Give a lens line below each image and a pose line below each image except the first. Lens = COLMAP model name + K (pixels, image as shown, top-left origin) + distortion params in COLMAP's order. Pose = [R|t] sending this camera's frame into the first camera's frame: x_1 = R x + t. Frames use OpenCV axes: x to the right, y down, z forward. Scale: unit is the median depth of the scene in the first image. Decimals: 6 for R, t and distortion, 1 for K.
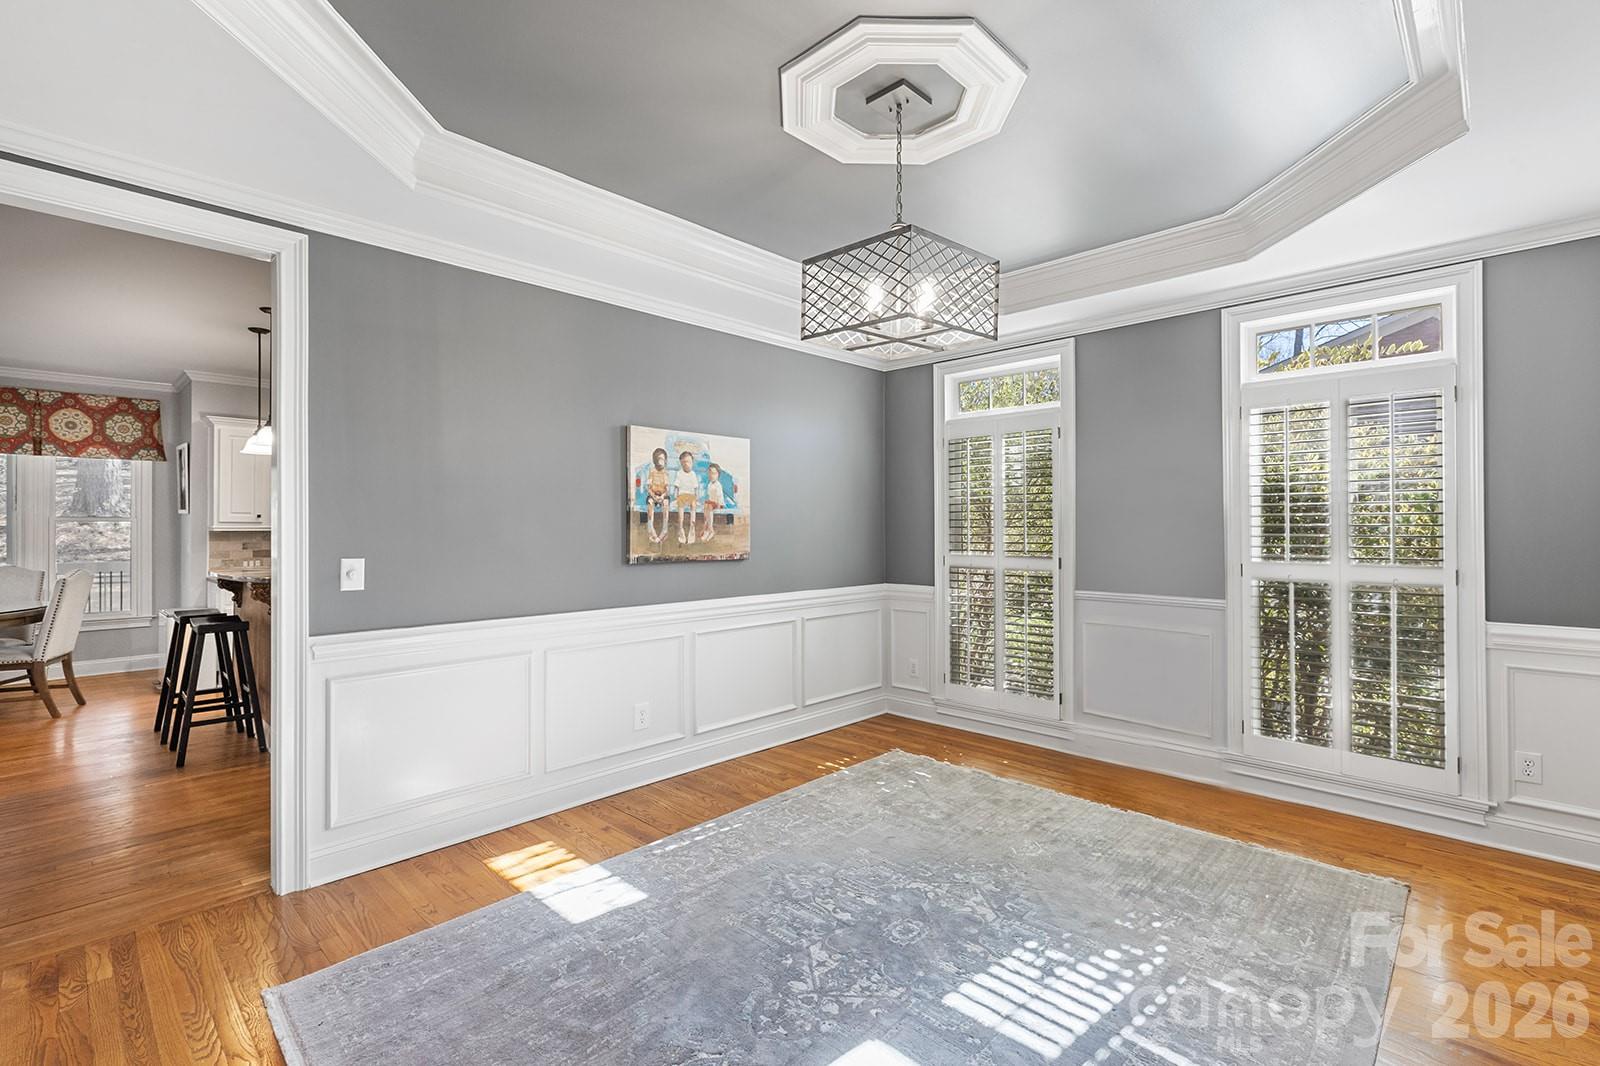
lens RADIAL K [[721.8, 0, 805.3], [0, 721.8, 522.5], [0, 0, 1]] dist [0.003880, -0.001989]
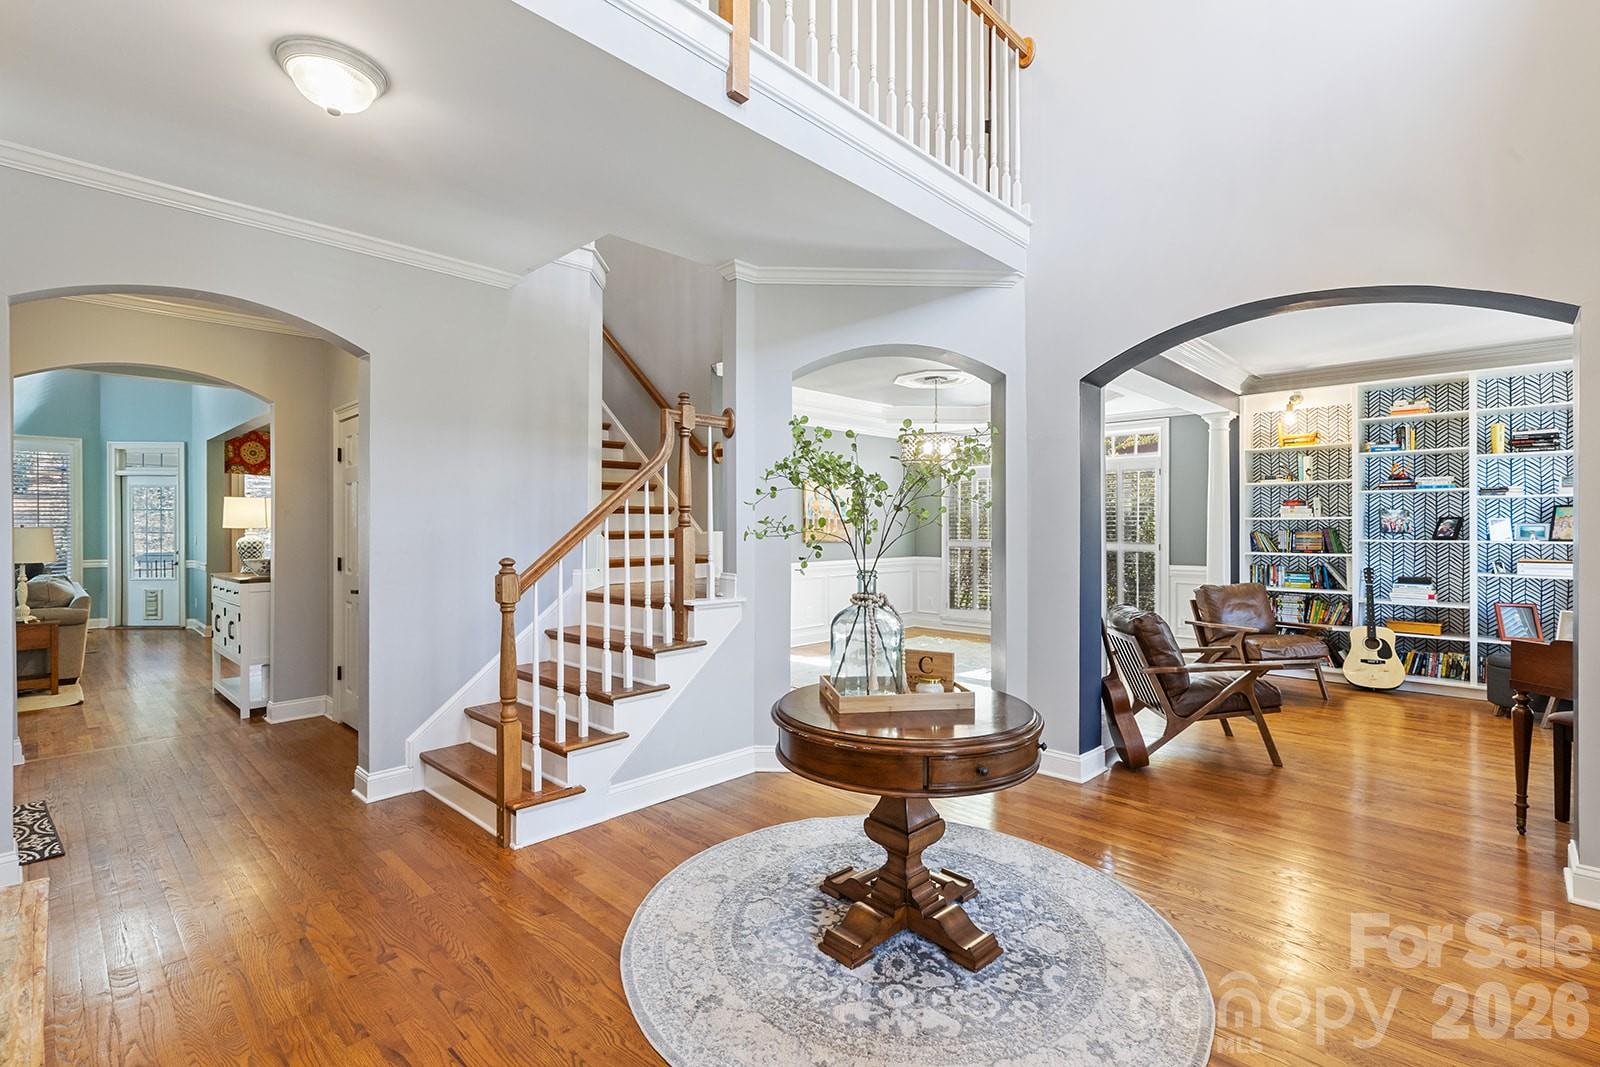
lens RADIAL K [[721.8, 0, 799.3], [0, 721.8, 527.9], [0, 0, 1]] dist [0.003880, -0.001989]
pose [[0.999895, 0.001594, 0.014394, -0.299003], [-0.001754, 0.999936, 0.011173, -0.012643], [-0.014375, -0.011197, 0.999834, -1.190899]]
